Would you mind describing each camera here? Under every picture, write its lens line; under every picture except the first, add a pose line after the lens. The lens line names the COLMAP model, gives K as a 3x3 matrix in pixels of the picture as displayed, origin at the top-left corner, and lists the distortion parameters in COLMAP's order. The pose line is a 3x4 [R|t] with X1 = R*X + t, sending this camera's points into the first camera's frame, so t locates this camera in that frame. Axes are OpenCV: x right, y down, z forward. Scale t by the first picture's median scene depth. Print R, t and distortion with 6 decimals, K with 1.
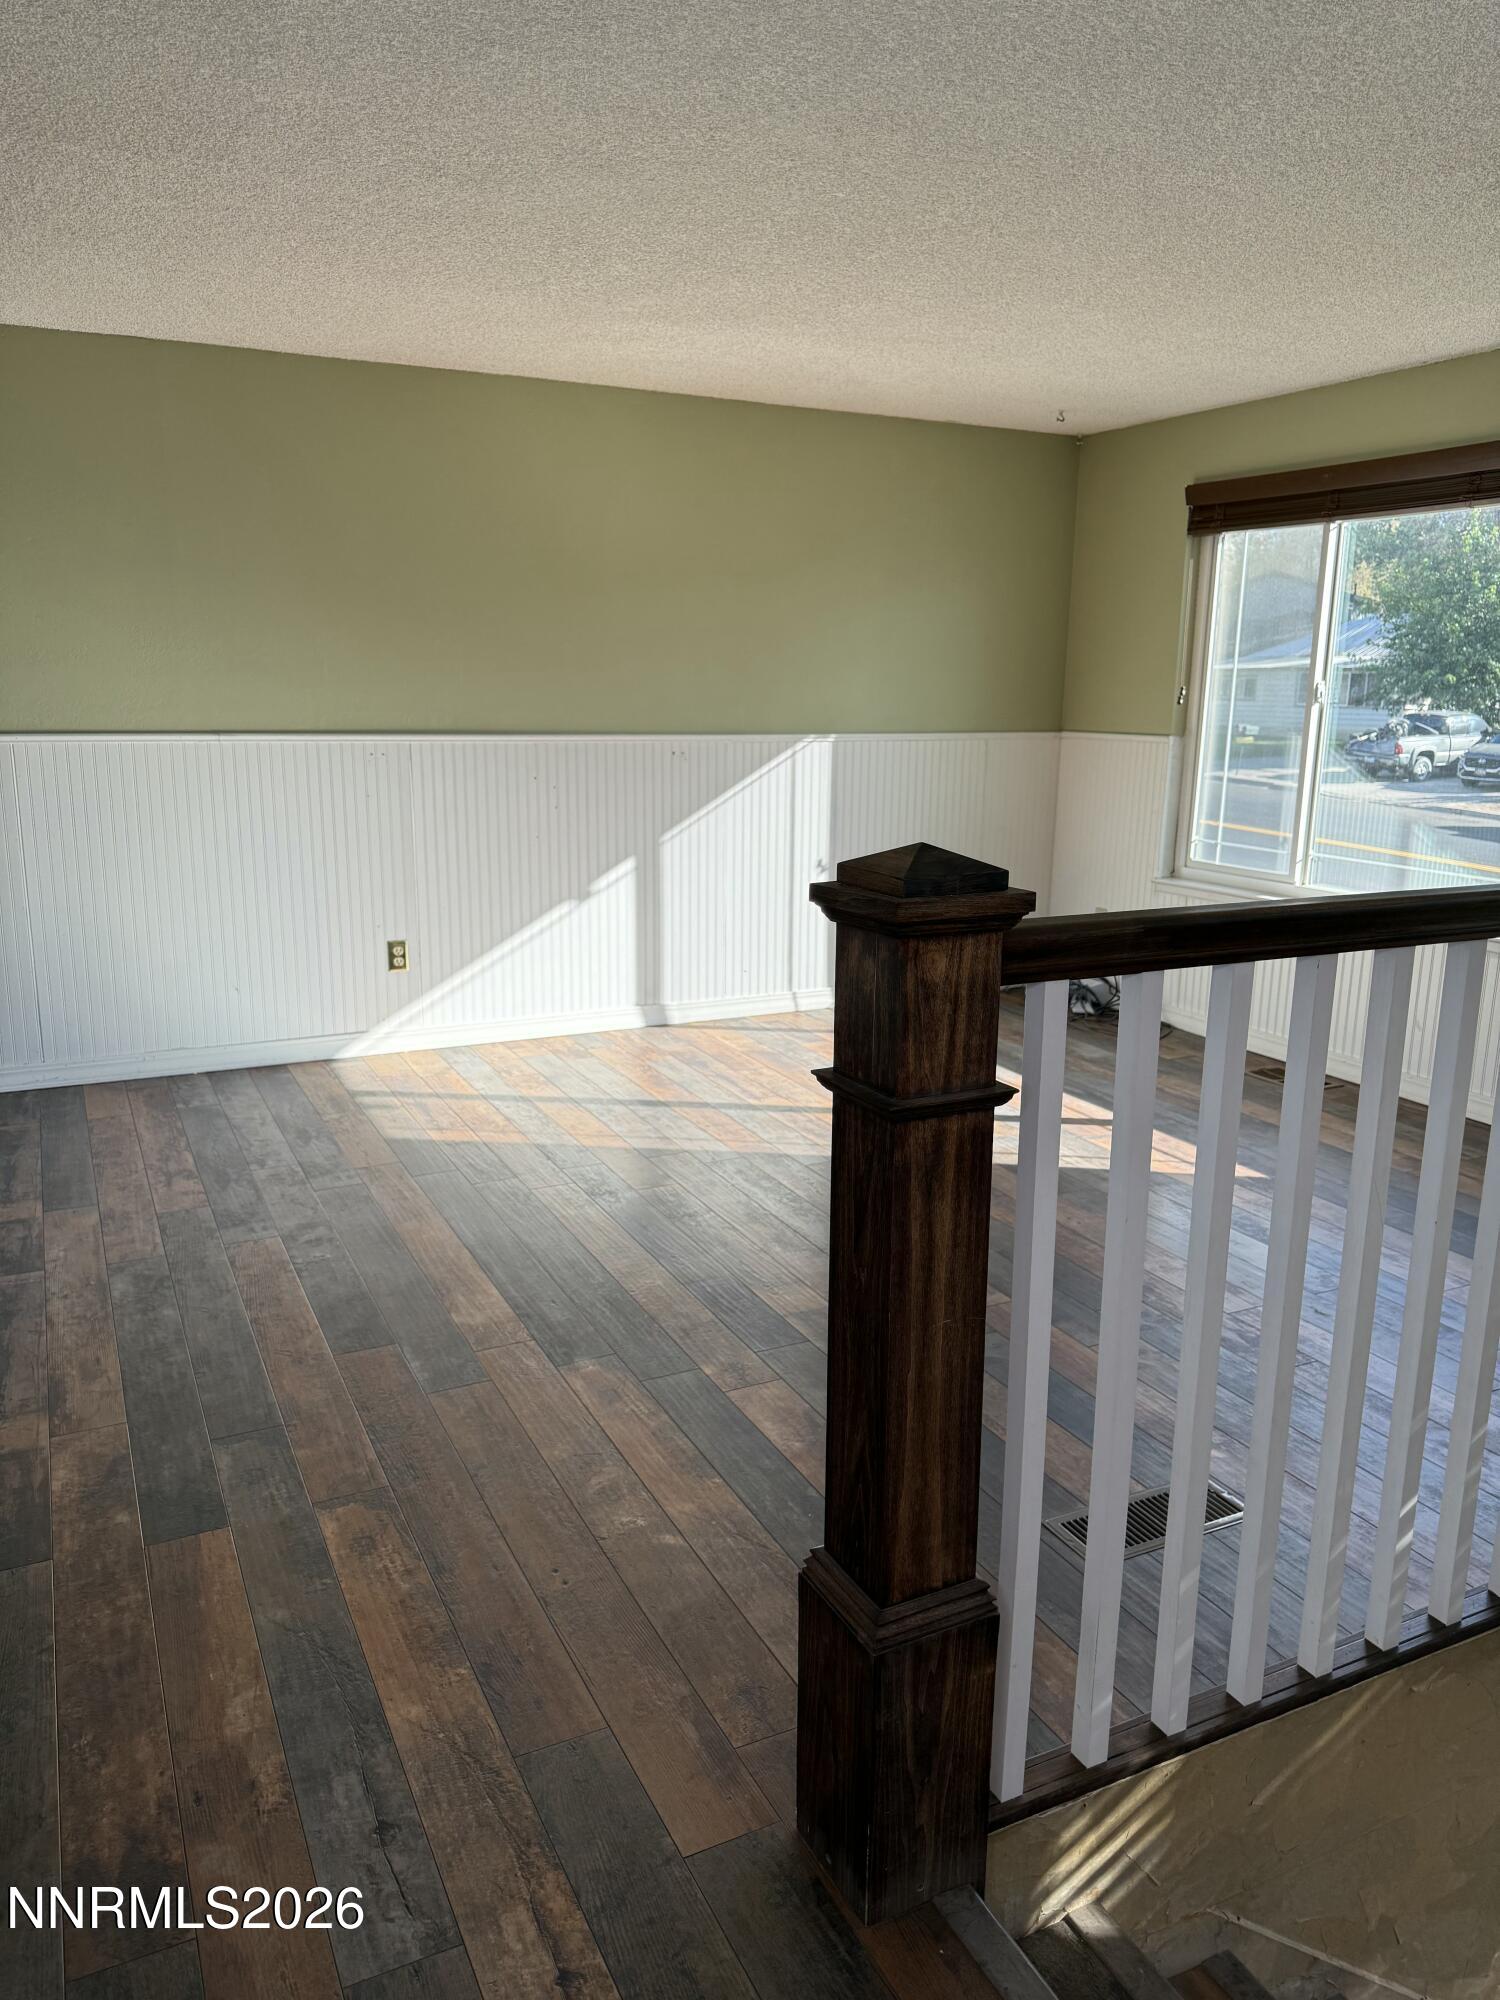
lens RADIAL K [[1415.1, 0, 732.3], [0, 1415.1, 998.9], [0, 0, 1]] dist [0.052472, -0.051578]
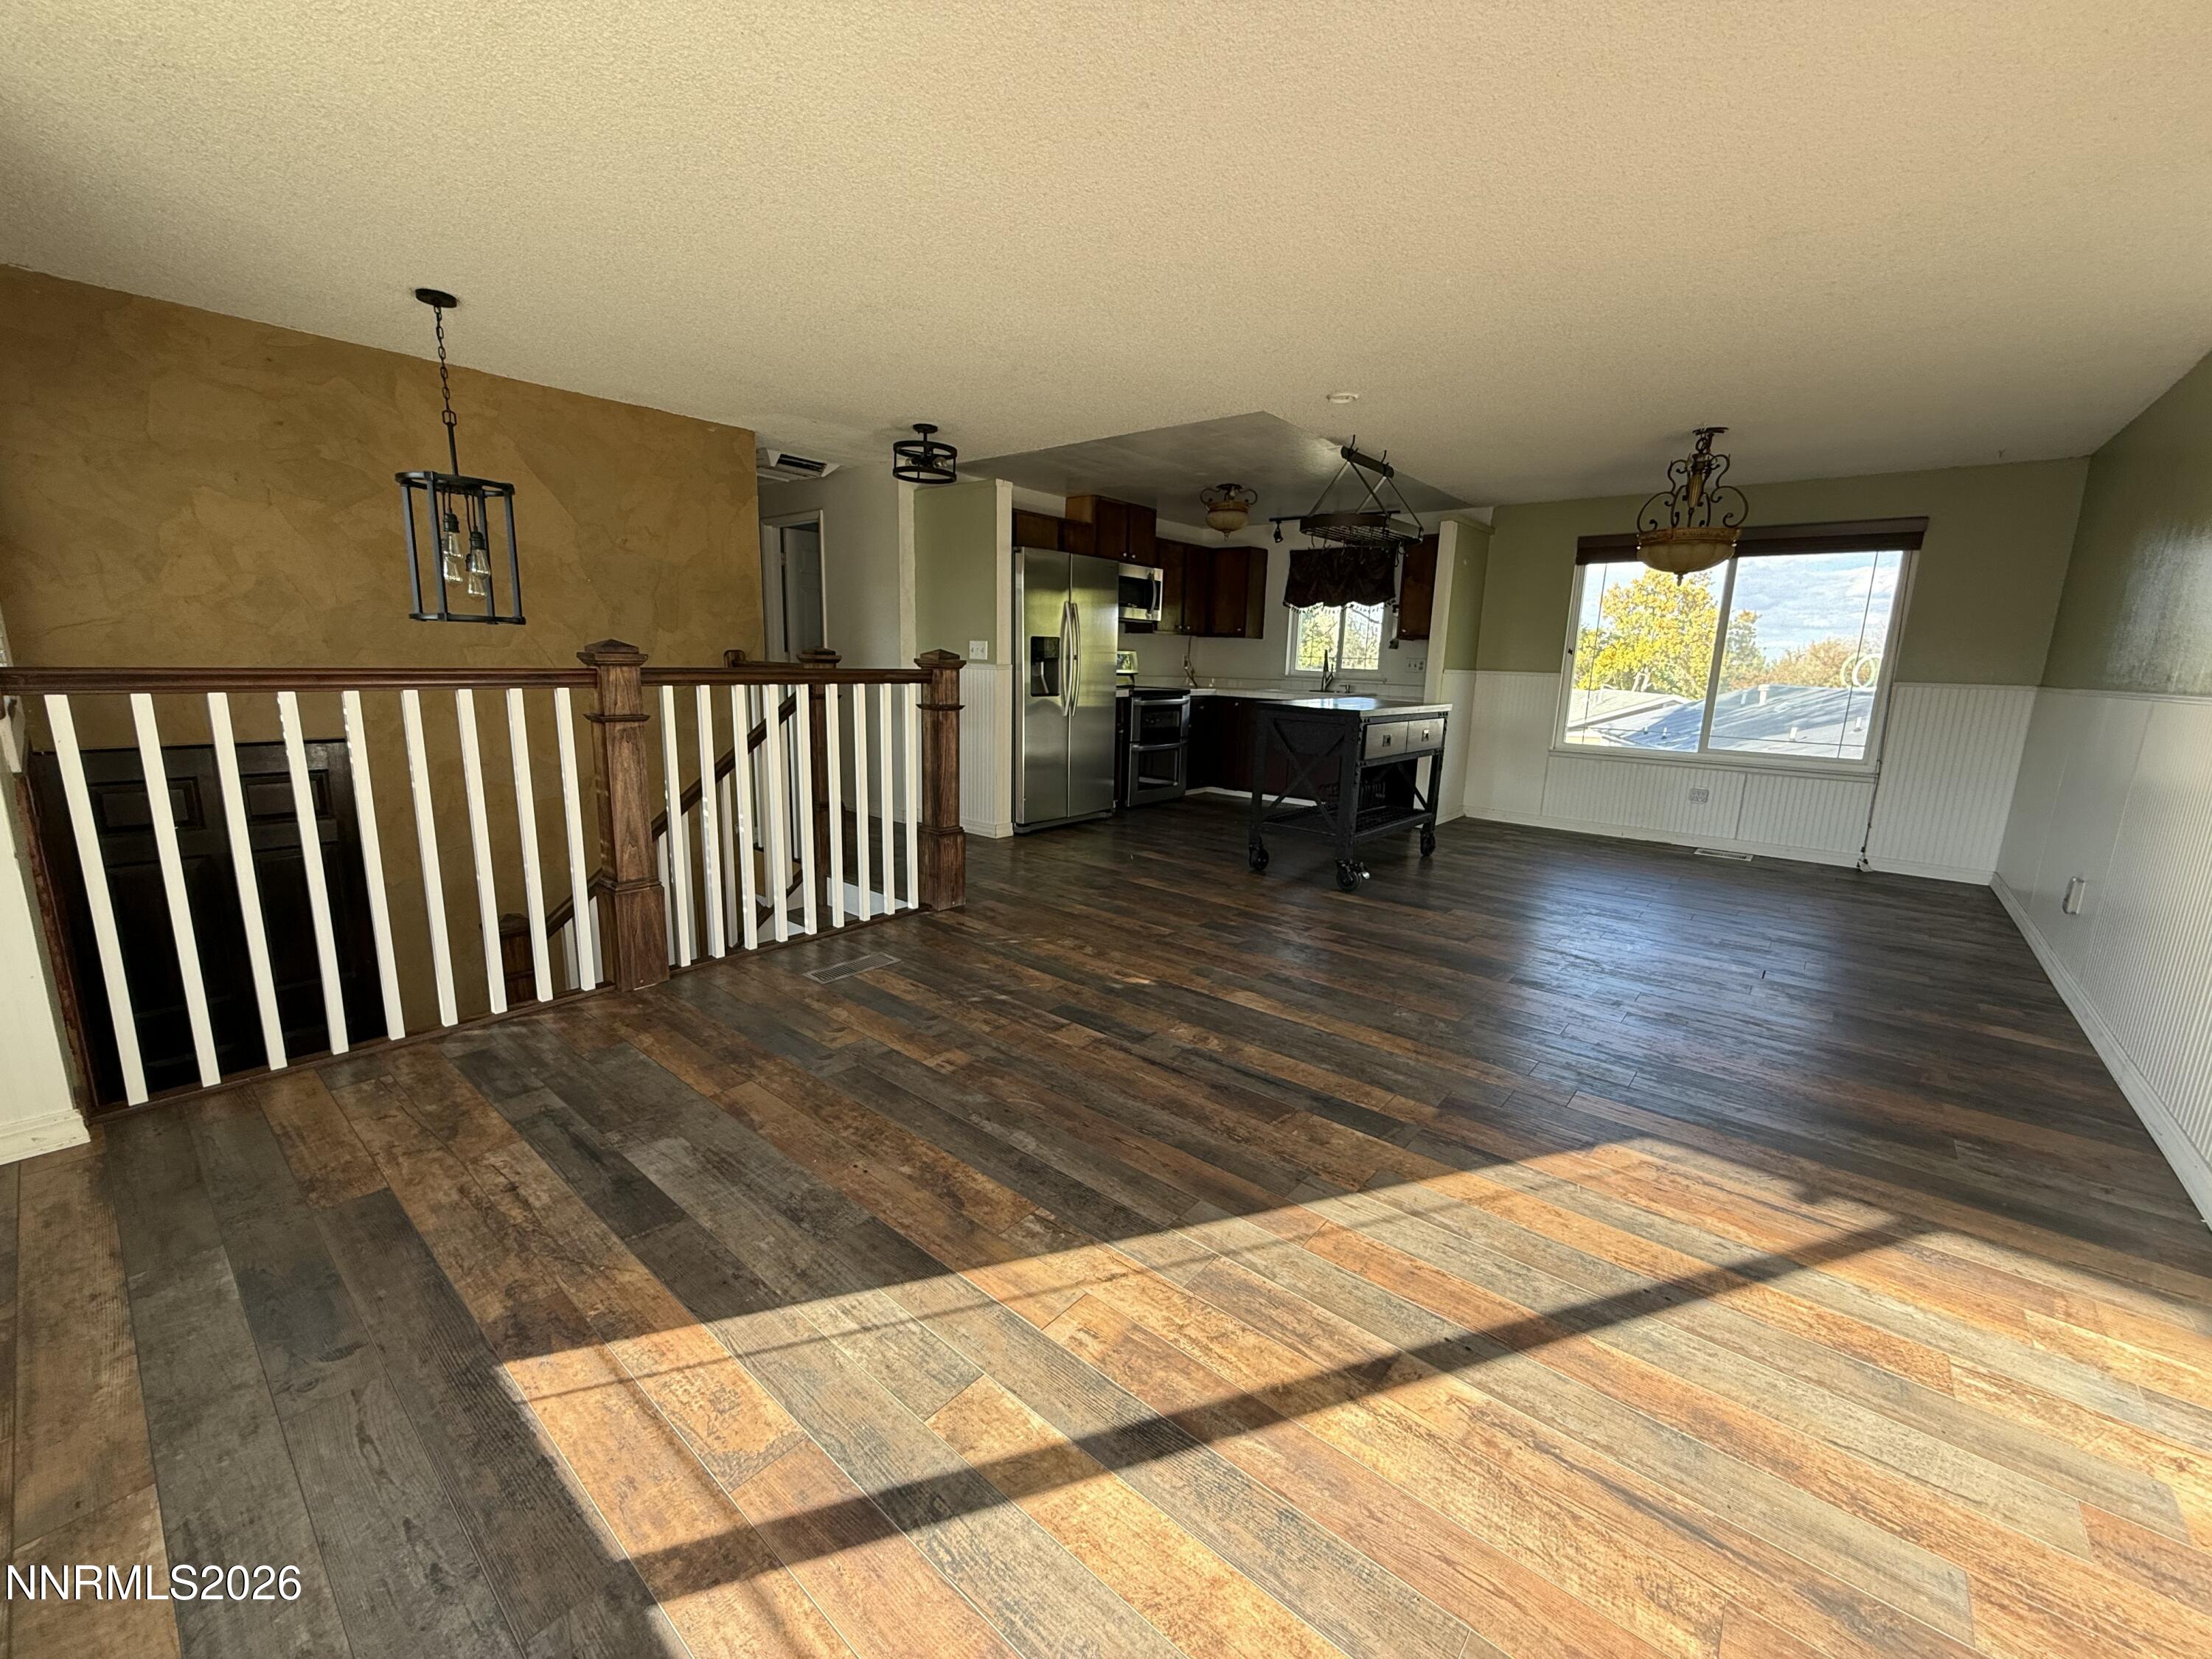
lens RADIAL K [[883.3, 0, 1102.6], [0, 883.3, 828.8], [0, 0, 1]] dist [-0.002983, 0.000130]
pose [[-0.911742, 0.040299, -0.408782, 0.276820], [-0.127811, 0.917942, 0.375561, -0.232019], [0.390373, 0.394661, -0.831776, 1.242311]]
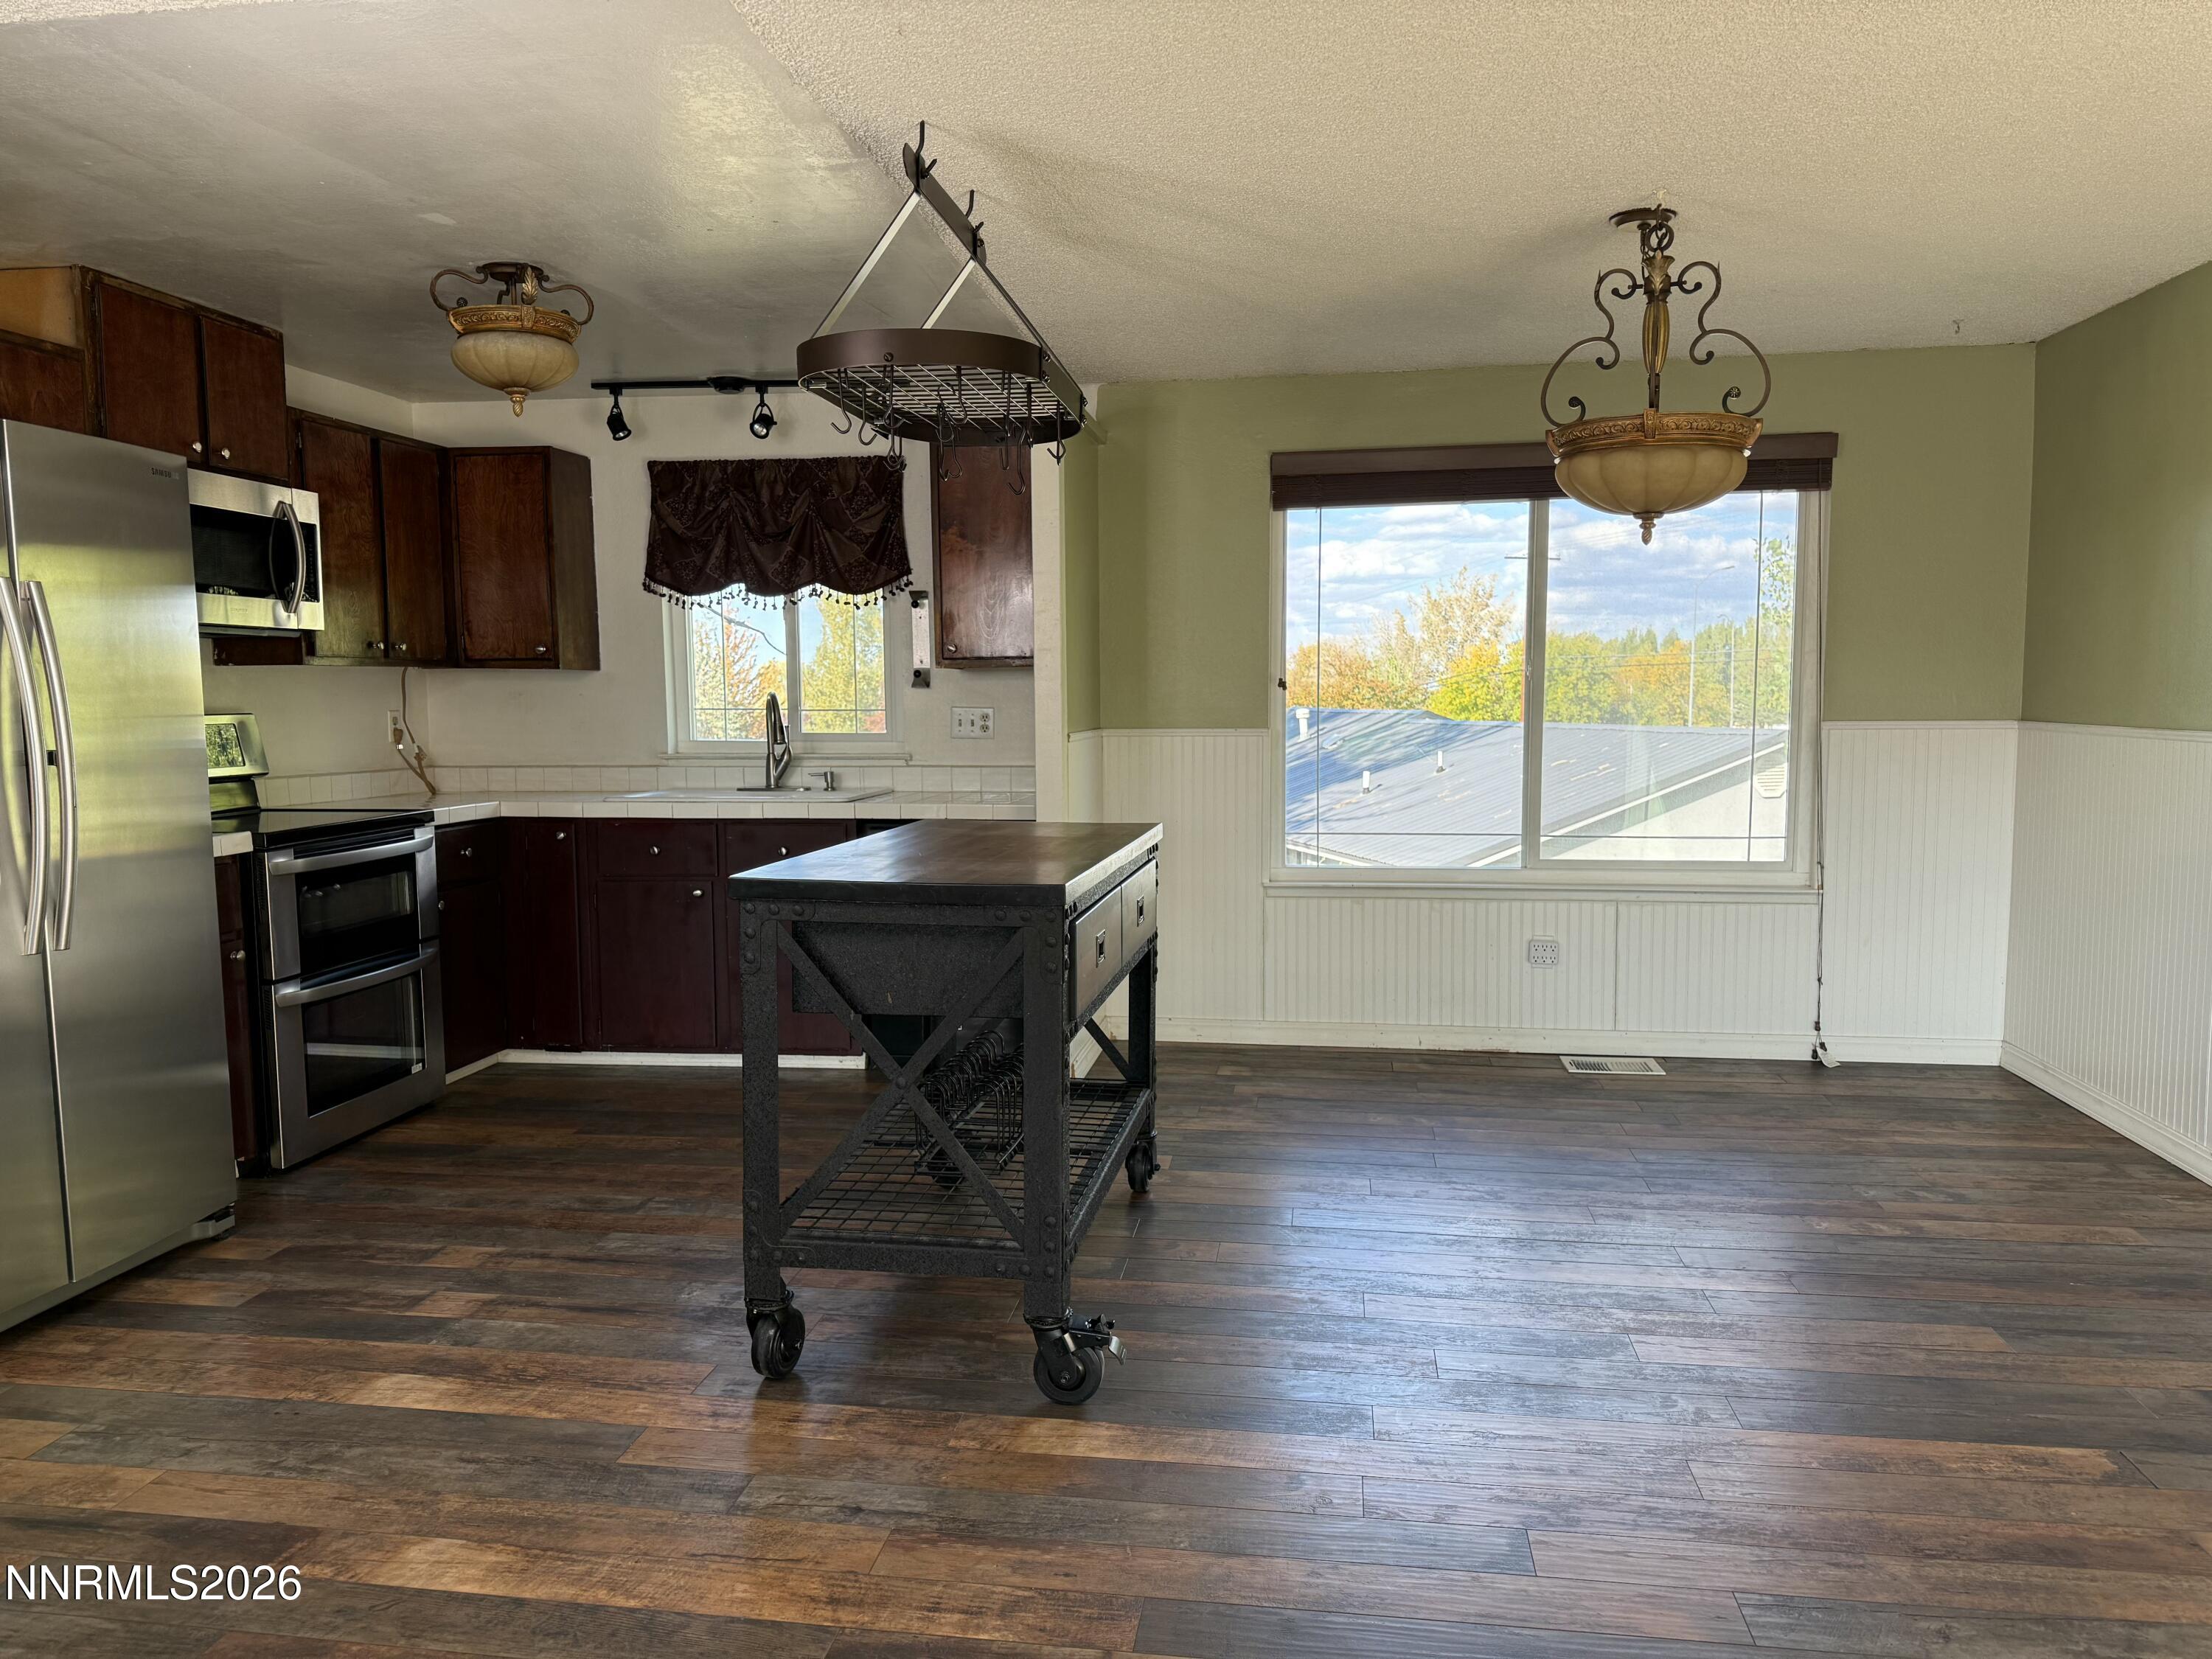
lens RADIAL K [[1565.1, 0, 1107.5], [0, 1565.1, 833.7], [0, 0, 1]] dist [0.052472, -0.051578]
pose [[-0.561353, 0.065902, -0.824948, 0.083048], [-0.179778, 0.963309, 0.199289, -0.158706], [0.807814, 0.260179, -0.528908, 0.785048]]
